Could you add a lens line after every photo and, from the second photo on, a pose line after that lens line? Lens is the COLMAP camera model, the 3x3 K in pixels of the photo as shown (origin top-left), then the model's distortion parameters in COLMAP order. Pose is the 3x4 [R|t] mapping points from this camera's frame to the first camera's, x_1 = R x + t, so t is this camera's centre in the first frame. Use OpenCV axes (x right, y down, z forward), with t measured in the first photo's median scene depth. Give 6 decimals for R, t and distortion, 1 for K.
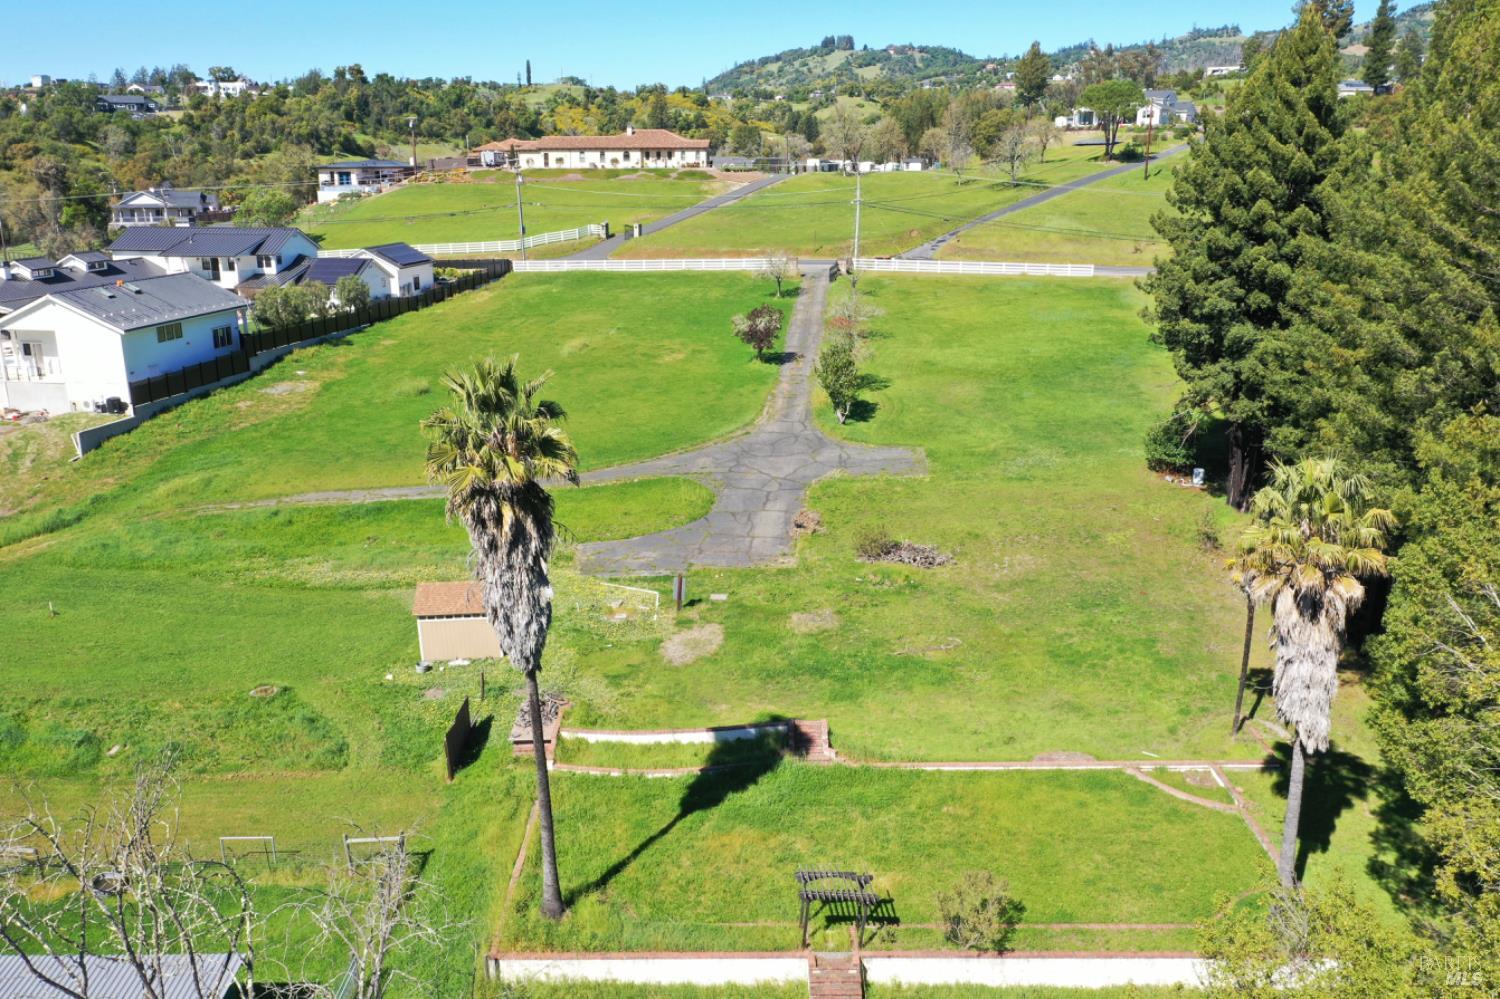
lens RADIAL K [[1208.2, 0, 750.1], [0, 1208.2, 495.5], [0, 0, 1]] dist [0.001534, -0.007169]
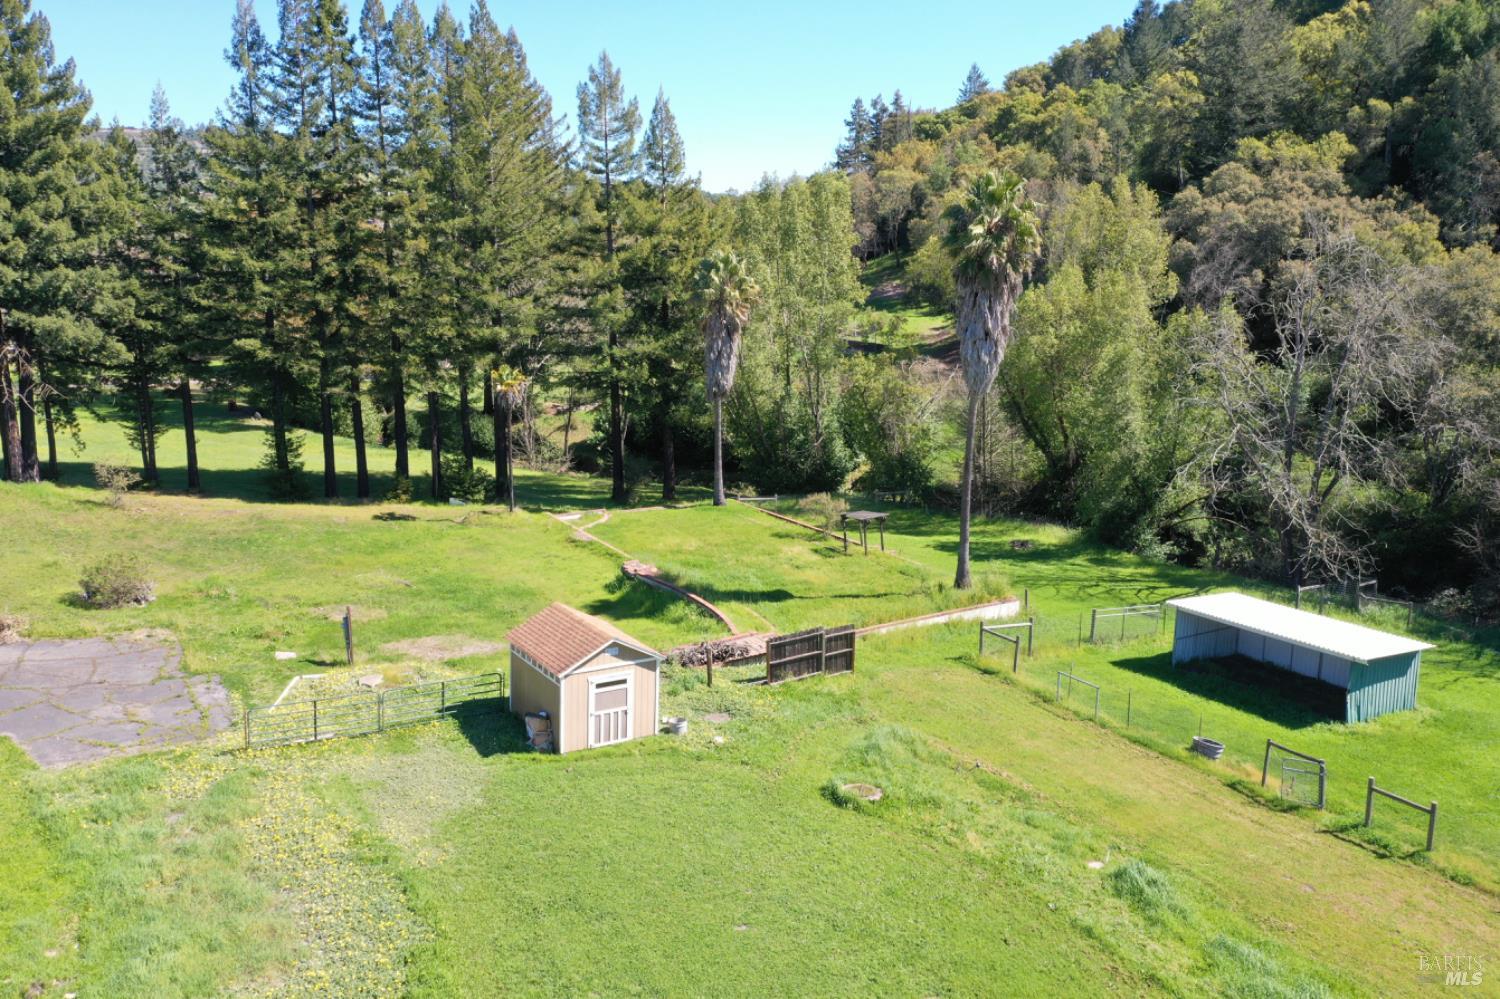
lens RADIAL K [[1208.2, 0, 753.0], [0, 1208.2, 496.0], [0, 0, 1]] dist [0.001534, -0.007169]
pose [[-0.492237, -0.161020, 0.855439, -0.335002], [0.247252, 0.916399, 0.314768, -0.068300], [-0.834608, 0.366449, -0.411273, 0.477159]]
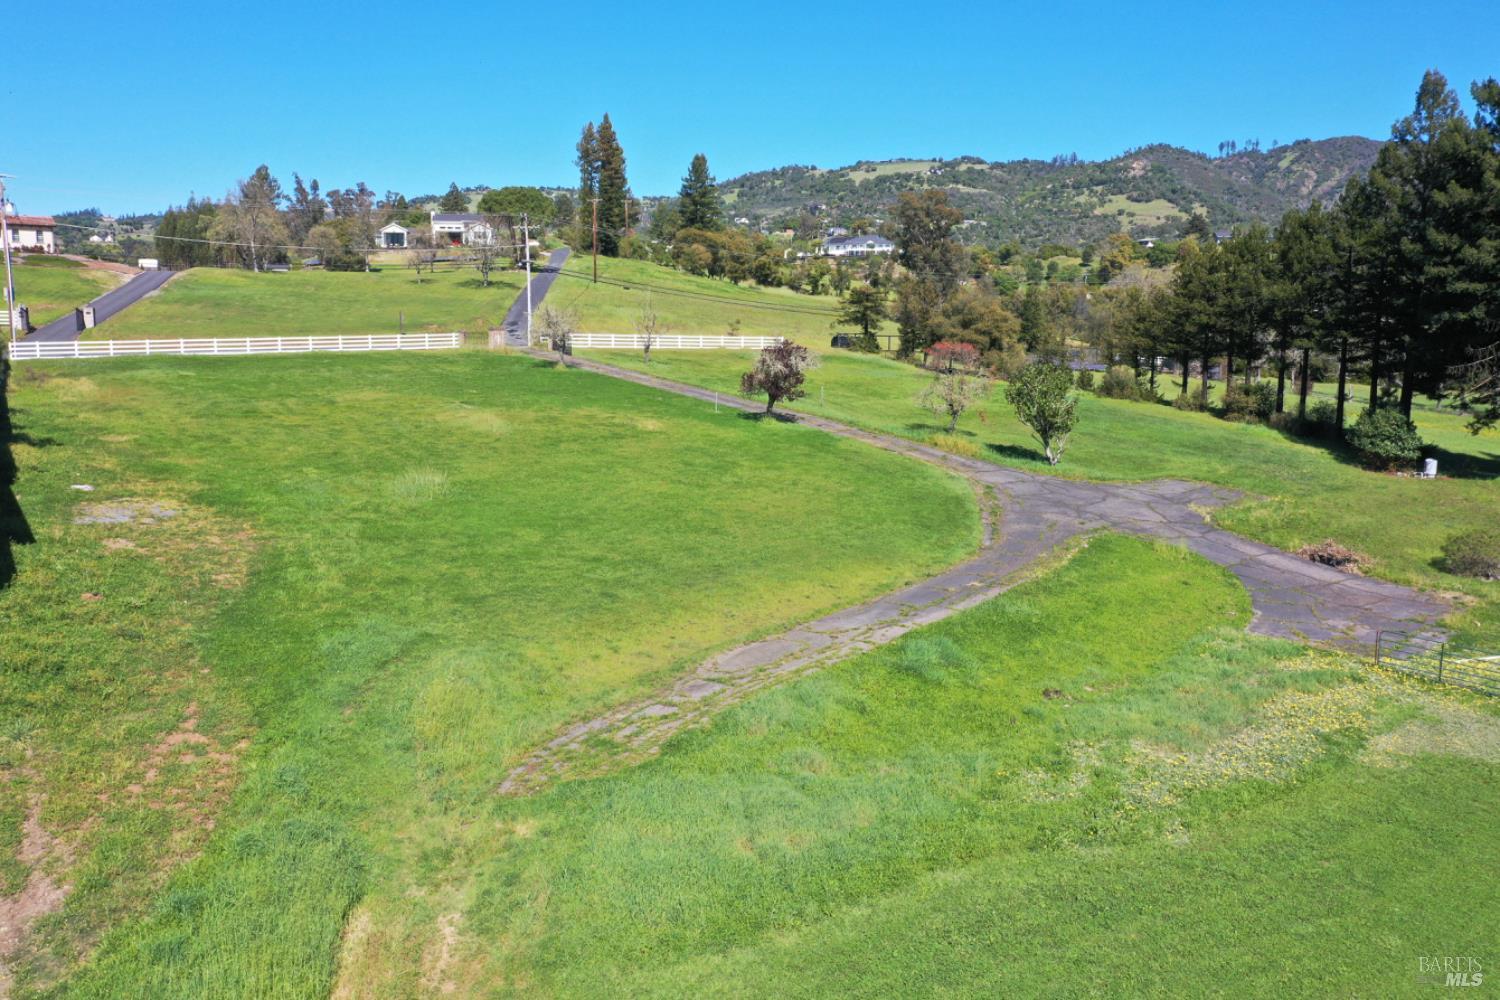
lens RADIAL K [[1208.2, 0, 747.7], [0, 1208.2, 497.0], [0, 0, 1]] dist [0.001534, -0.007169]
pose [[0.722727, -0.089530, 0.685310, -0.373669], [0.183119, 0.980942, -0.064964, -0.016327], [-0.666433, 0.172445, 0.725348, 0.370087]]
